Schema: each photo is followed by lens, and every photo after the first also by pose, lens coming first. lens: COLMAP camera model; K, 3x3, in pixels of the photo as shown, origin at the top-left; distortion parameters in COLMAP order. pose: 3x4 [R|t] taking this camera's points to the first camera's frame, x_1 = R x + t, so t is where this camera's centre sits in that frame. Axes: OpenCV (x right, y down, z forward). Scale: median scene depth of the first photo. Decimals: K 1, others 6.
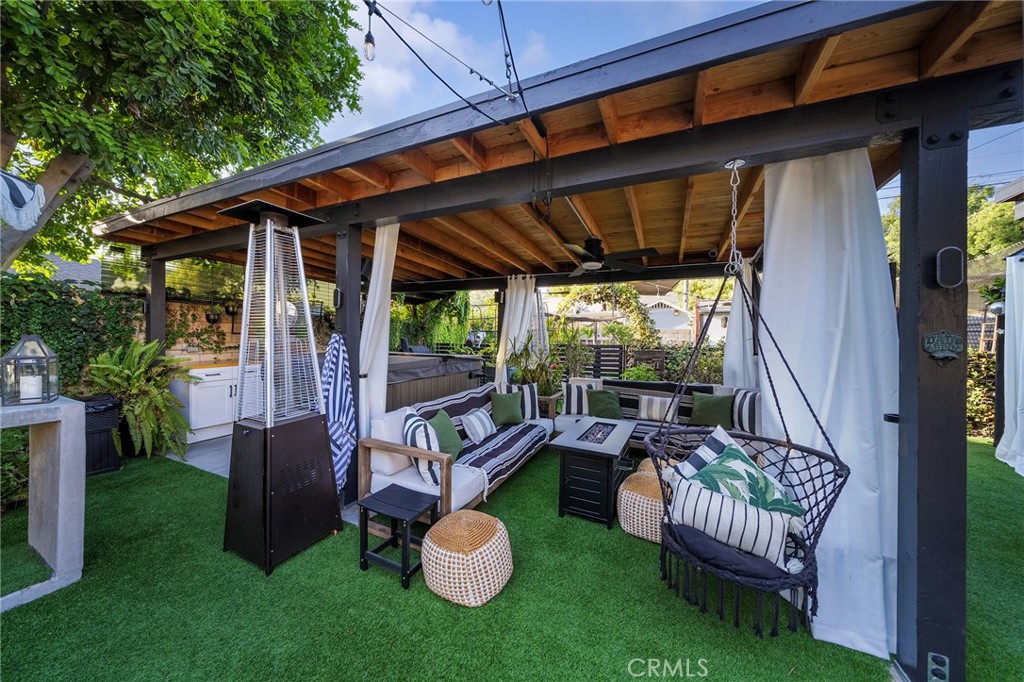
lens RADIAL K [[347.6, 0, 507.3], [0, 347.6, 336.4], [0, 0, 1]] dist [-0.007032, 0.000361]
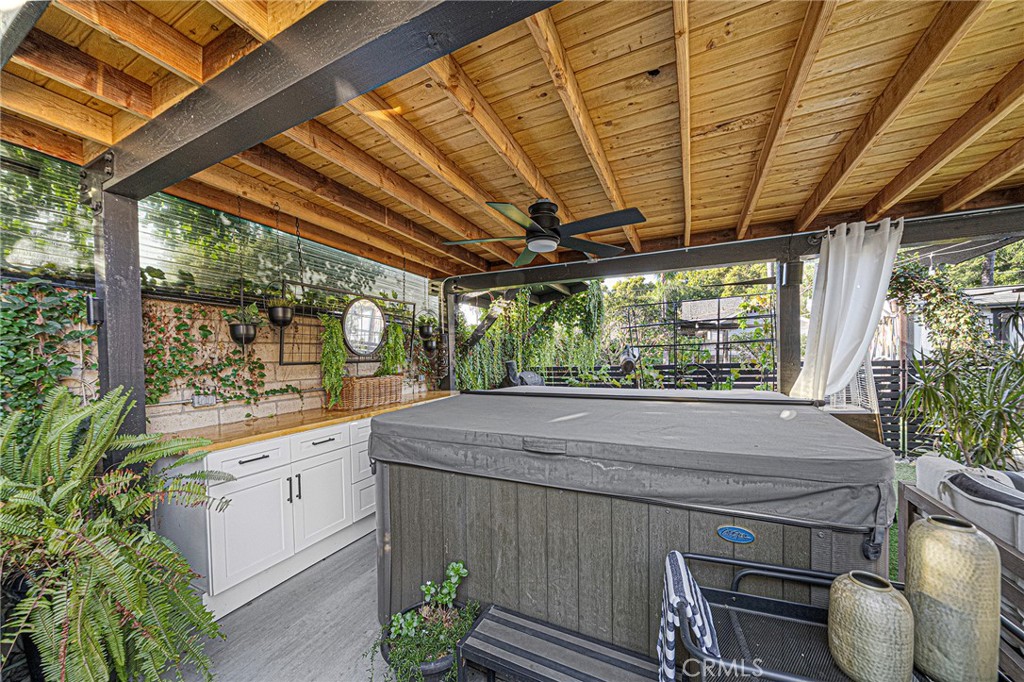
lens RADIAL K [[347.6, 0, 486.0], [0, 347.6, 359.3], [0, 0, 1]] dist [-0.007032, 0.000361]
pose [[0.999106, -0.032872, -0.026599, -0.520252], [0.033185, 0.999384, 0.011443, -0.012005], [0.026206, -0.012315, 0.999581, 0.547204]]
